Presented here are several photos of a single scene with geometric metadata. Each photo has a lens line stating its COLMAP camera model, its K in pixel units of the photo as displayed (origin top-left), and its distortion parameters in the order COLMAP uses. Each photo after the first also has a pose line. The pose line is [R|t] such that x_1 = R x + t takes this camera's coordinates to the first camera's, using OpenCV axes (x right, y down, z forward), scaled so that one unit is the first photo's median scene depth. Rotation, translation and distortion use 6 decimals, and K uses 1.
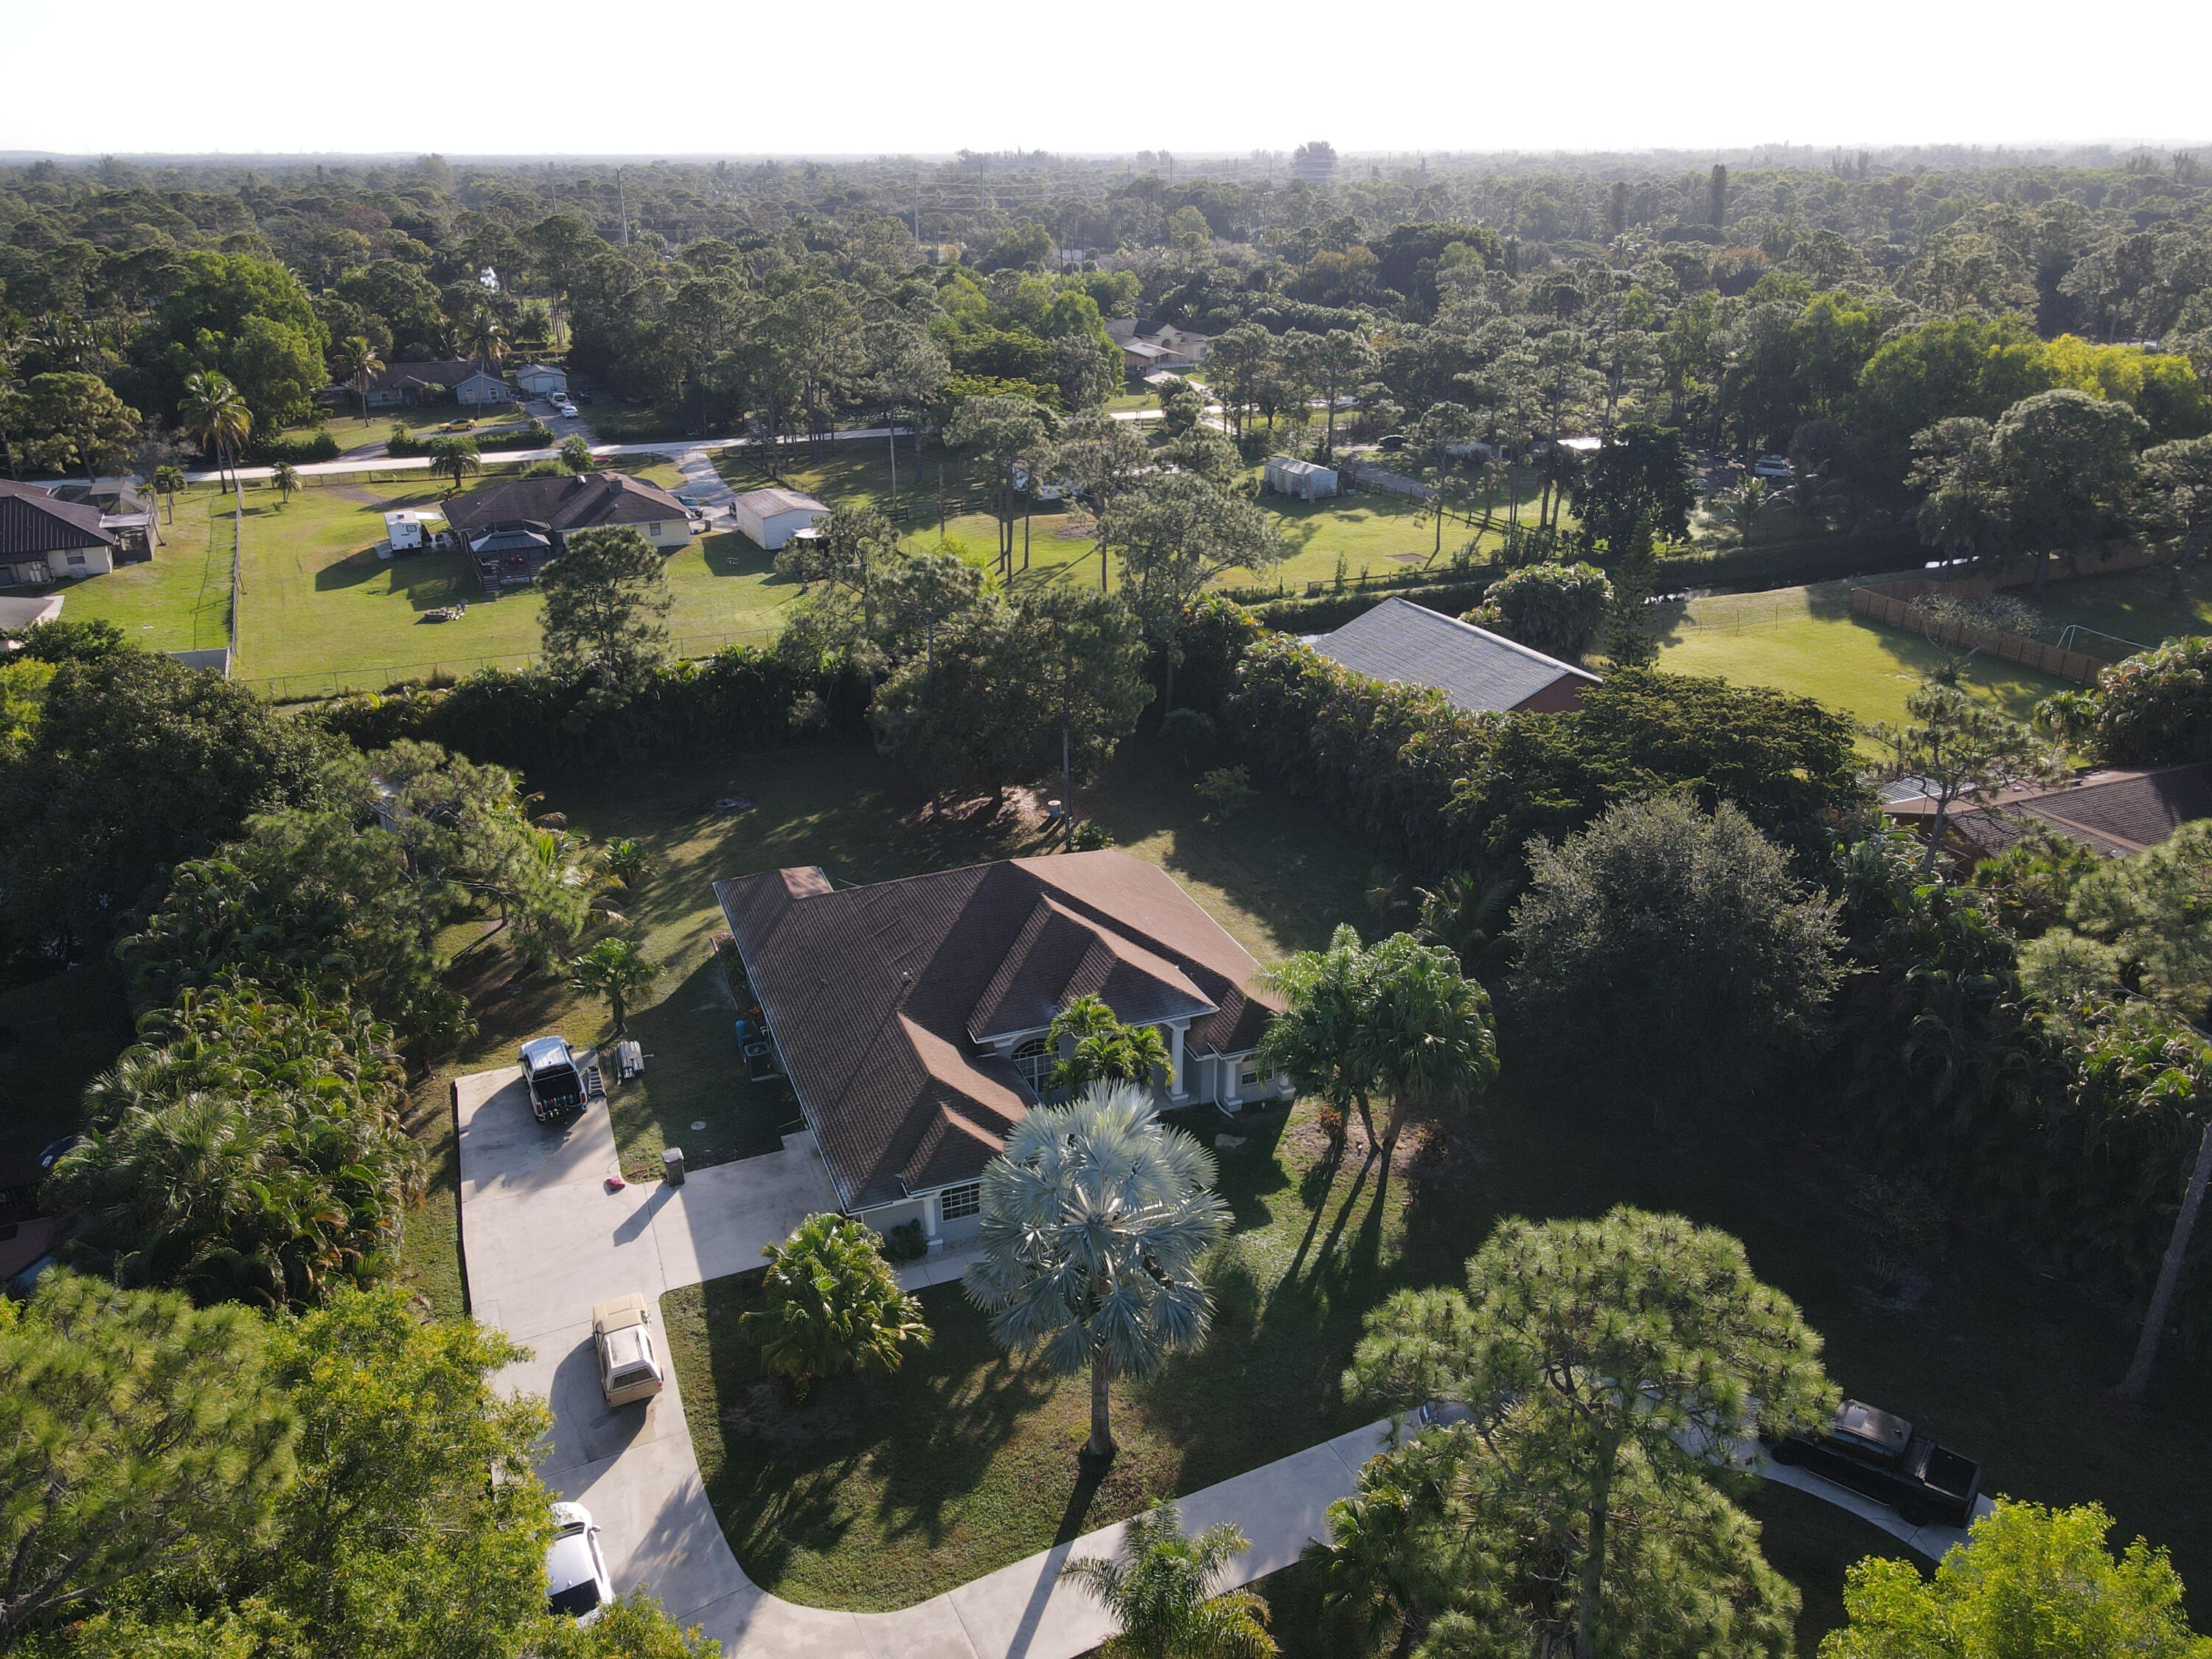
lens RADIAL K [[1604.8, 0, 1078.8], [0, 1604.8, 800.8], [0, 0, 1]] dist [-0.001676, 0.033240]
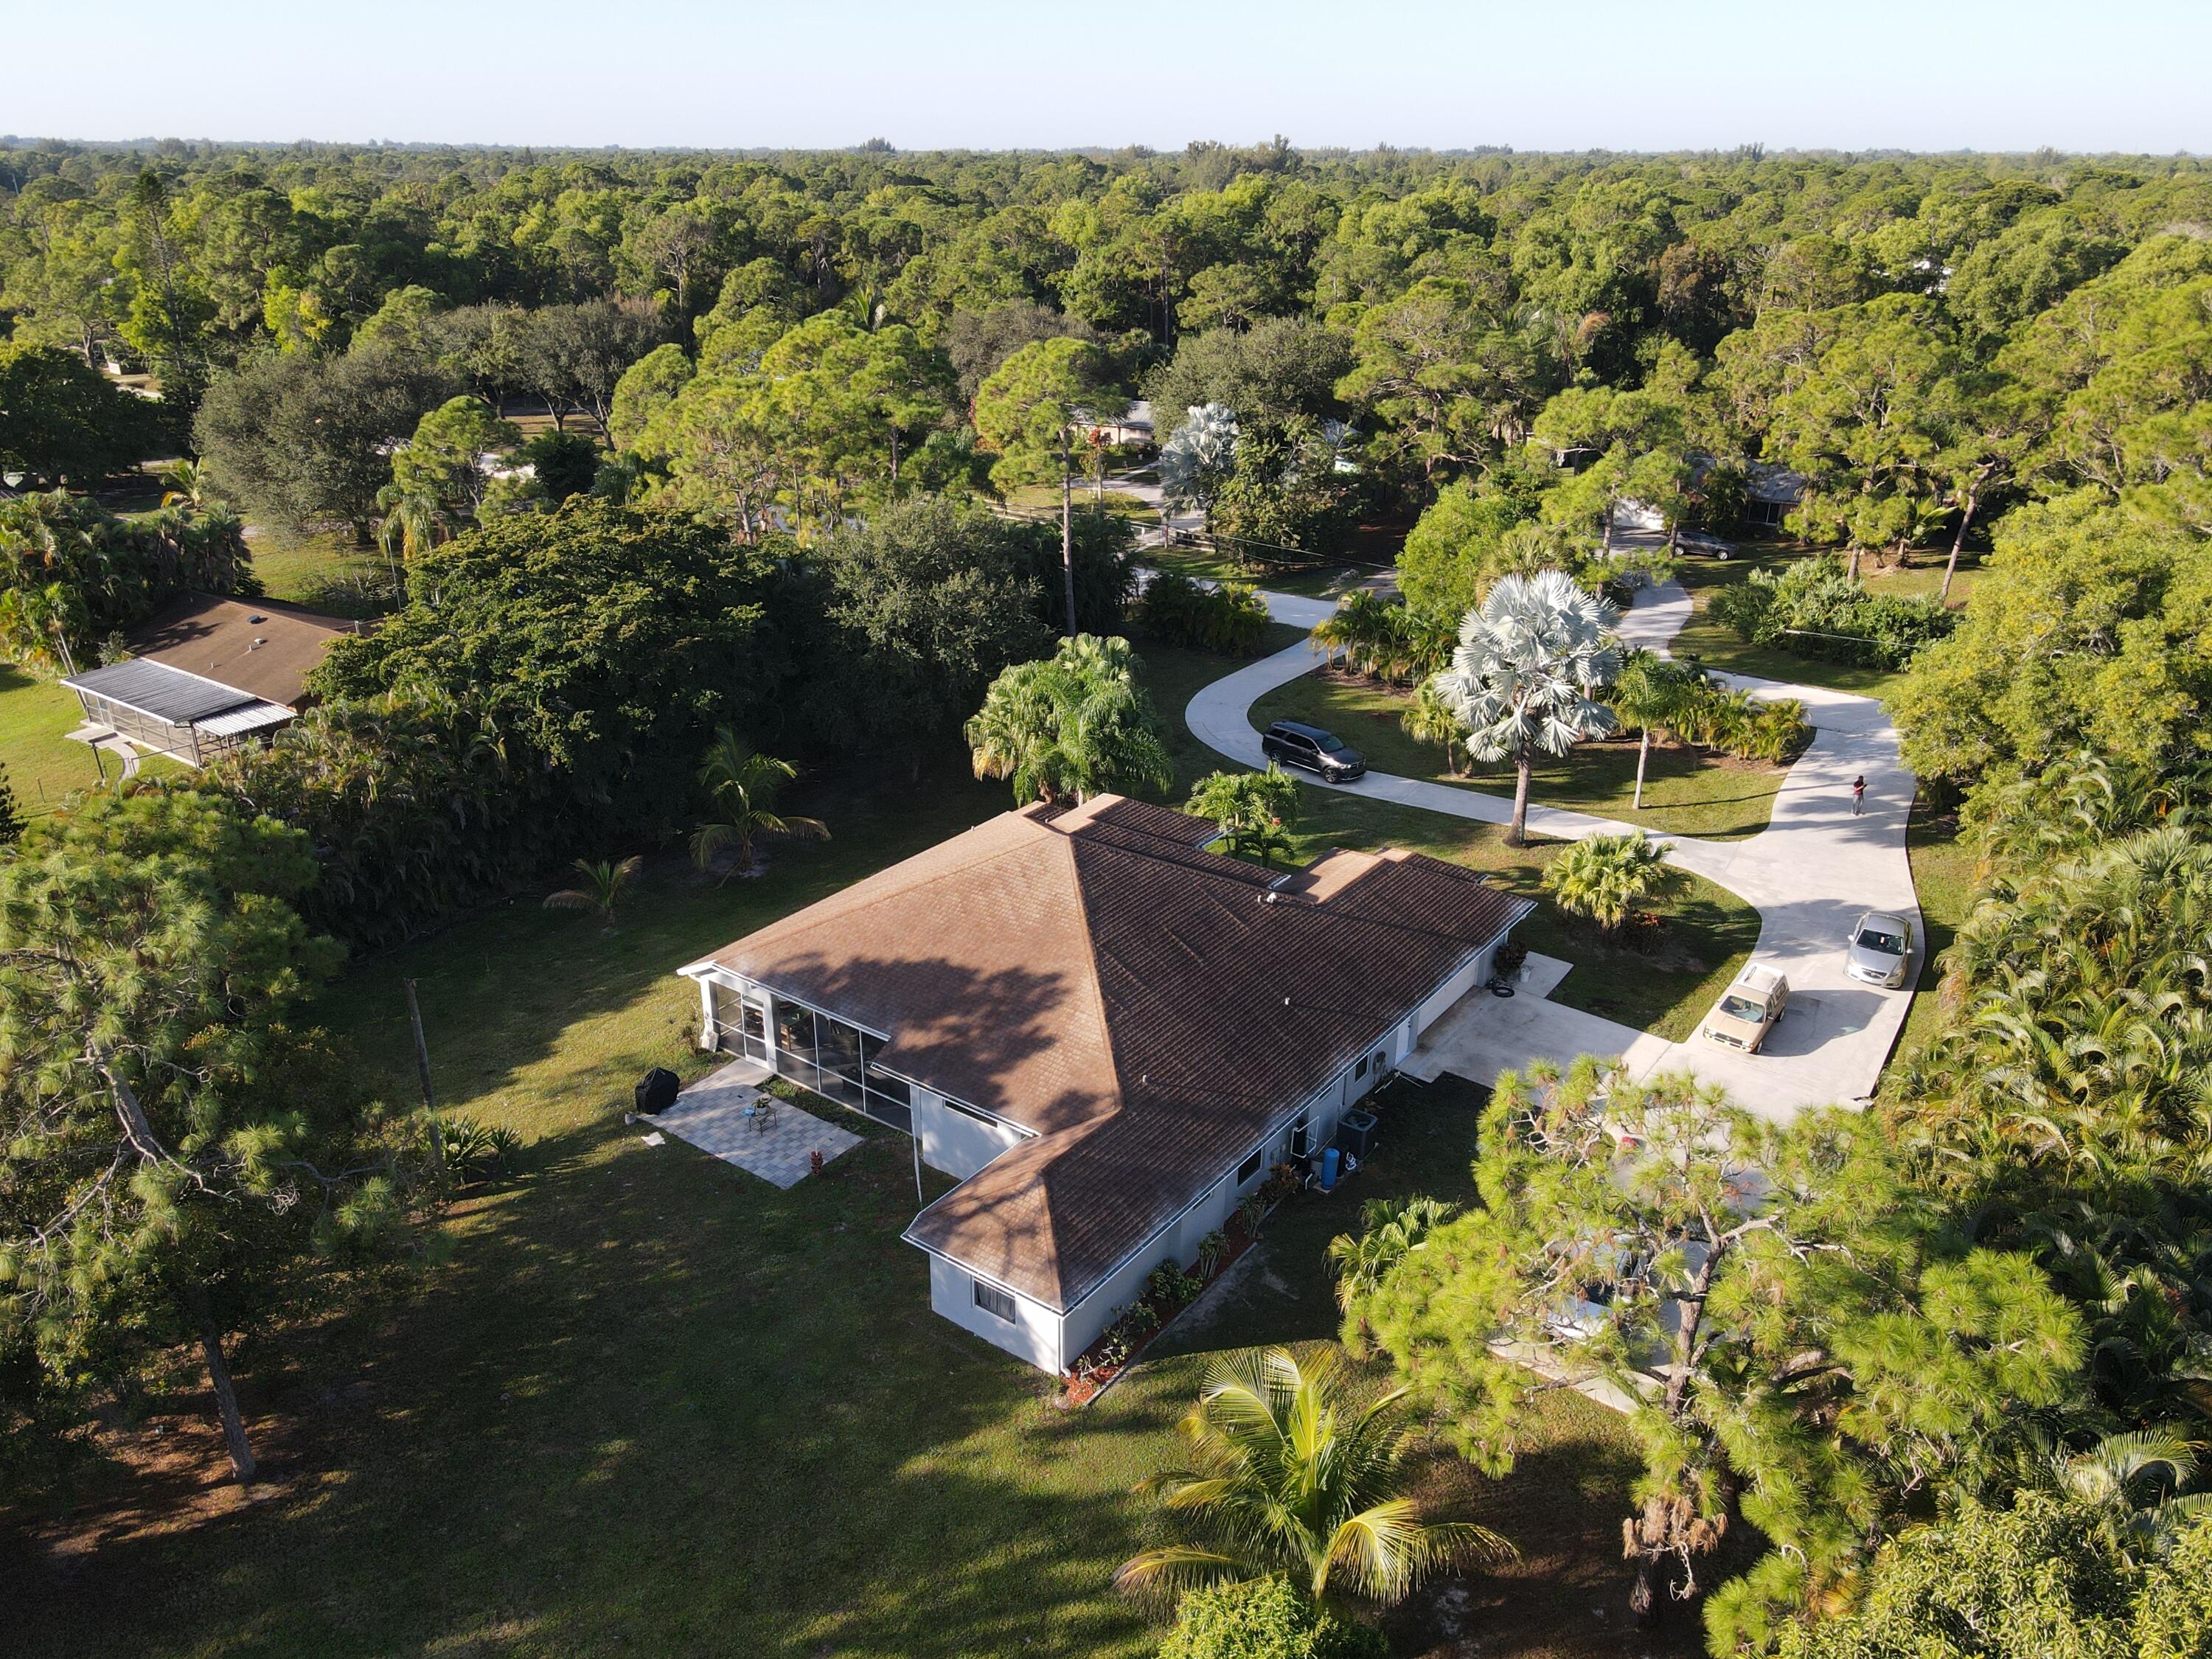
lens RADIAL K [[1622.4, 0, 1091.4], [0, 1622.4, 816.0], [0, 0, 1]] dist [-0.001541, 0.045348]
pose [[-0.538387, -0.312424, 0.782643, -0.731192], [0.315587, 0.786400, 0.531018, -0.418563], [-0.781373, 0.532885, -0.324790, 1.384854]]
